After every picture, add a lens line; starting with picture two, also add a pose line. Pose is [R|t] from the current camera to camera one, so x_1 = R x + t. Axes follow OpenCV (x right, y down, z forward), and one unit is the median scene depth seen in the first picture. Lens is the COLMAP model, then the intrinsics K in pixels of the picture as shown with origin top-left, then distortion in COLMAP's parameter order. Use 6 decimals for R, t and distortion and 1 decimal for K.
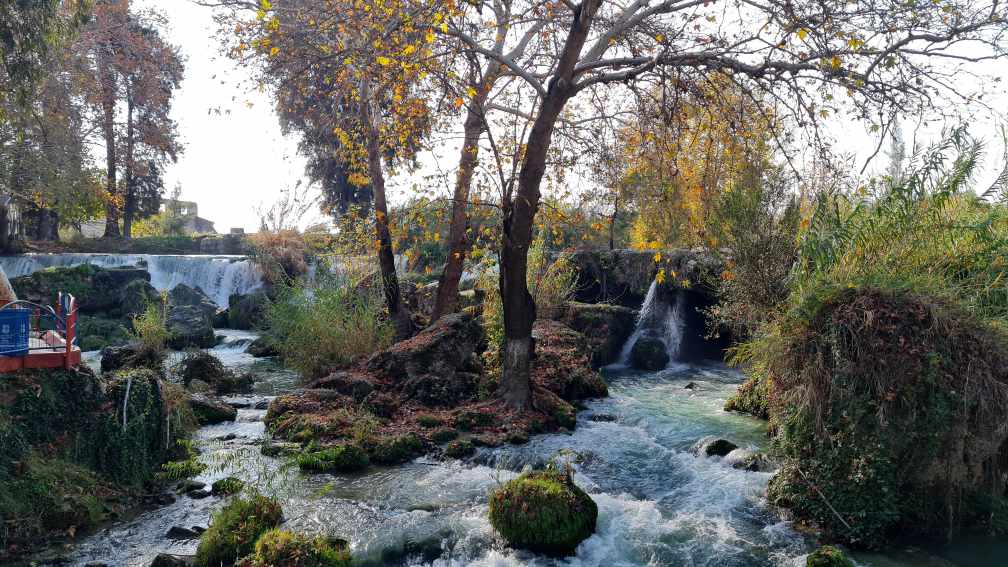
lens RADIAL K [[752.8, 0, 504.0], [0, 752.8, 283.5], [0, 0, 1]] dist [0.073777, -0.082855]
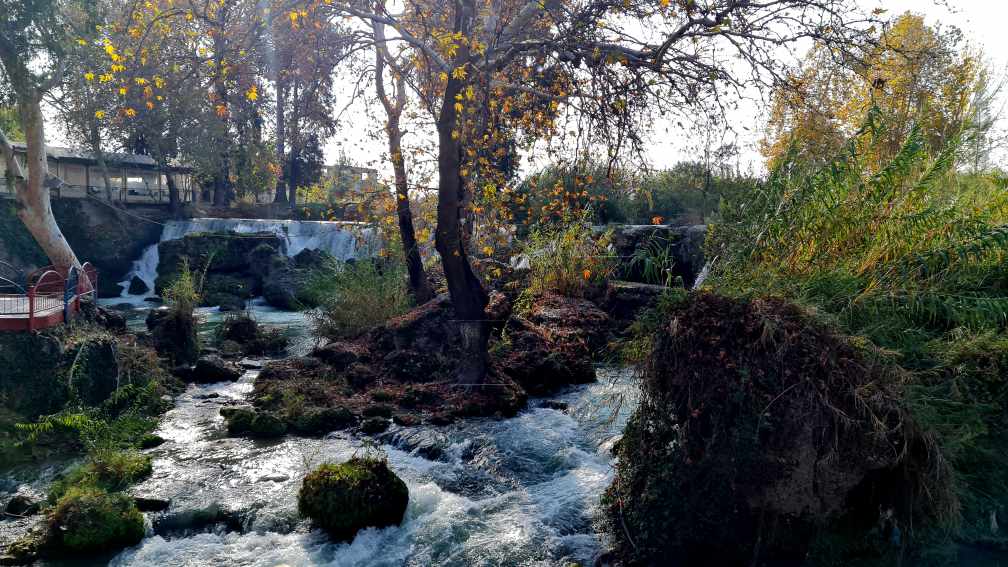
lens RADIAL K [[752.8, 0, 504.0], [0, 752.8, 283.5], [0, 0, 1]] dist [0.073777, -0.082855]
pose [[0.961687, 0.037837, -0.271525, 0.167752], [-0.023962, 0.998241, 0.054235, -0.016823], [0.273099, -0.045651, 0.960902, 0.020589]]
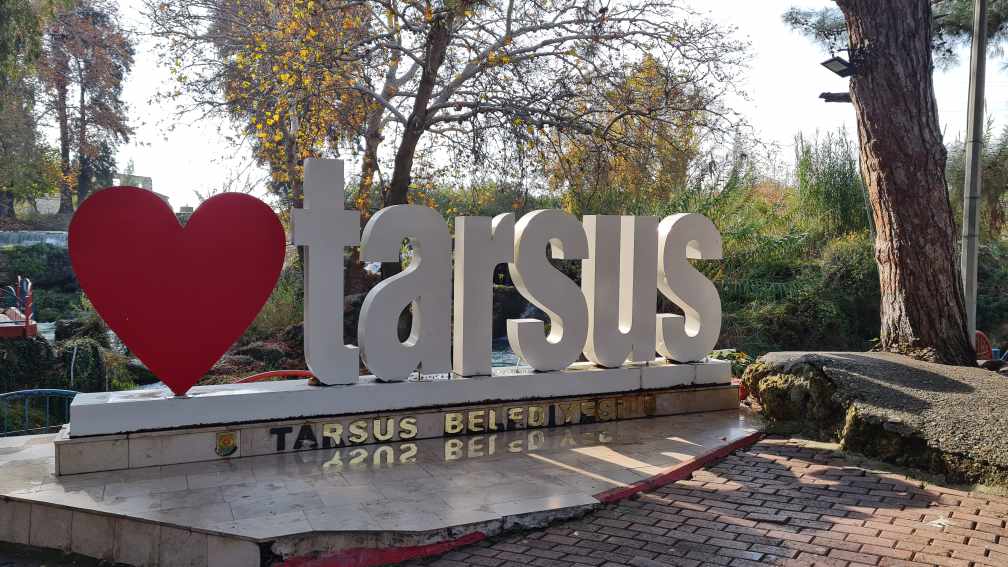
lens RADIAL K [[752.8, 0, 504.0], [0, 752.8, 283.5], [0, 0, 1]] dist [0.073777, -0.082855]
pose [[0.999075, 0.007311, 0.042382, 0.069390], [-0.008883, 0.999274, 0.037037, -0.013745], [-0.042081, -0.037380, 0.998415, -0.124184]]
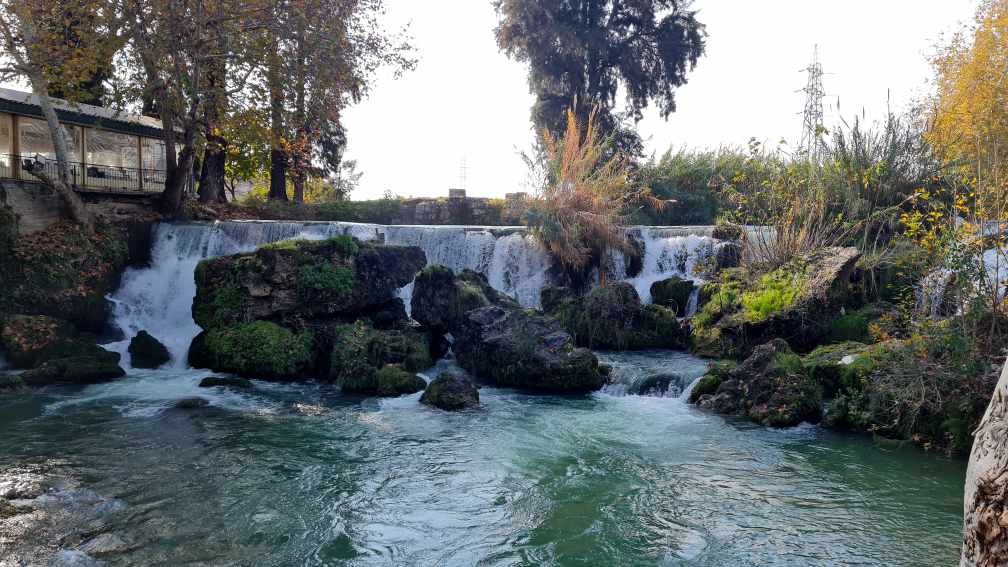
lens RADIAL K [[752.8, 0, 504.0], [0, 752.8, 283.5], [0, 0, 1]] dist [0.073777, -0.082855]
pose [[0.998561, 0.008112, -0.053013, -0.395836], [-0.006806, 0.999670, 0.024759, -0.003603], [0.053196, -0.024363, 0.998287, 0.428515]]
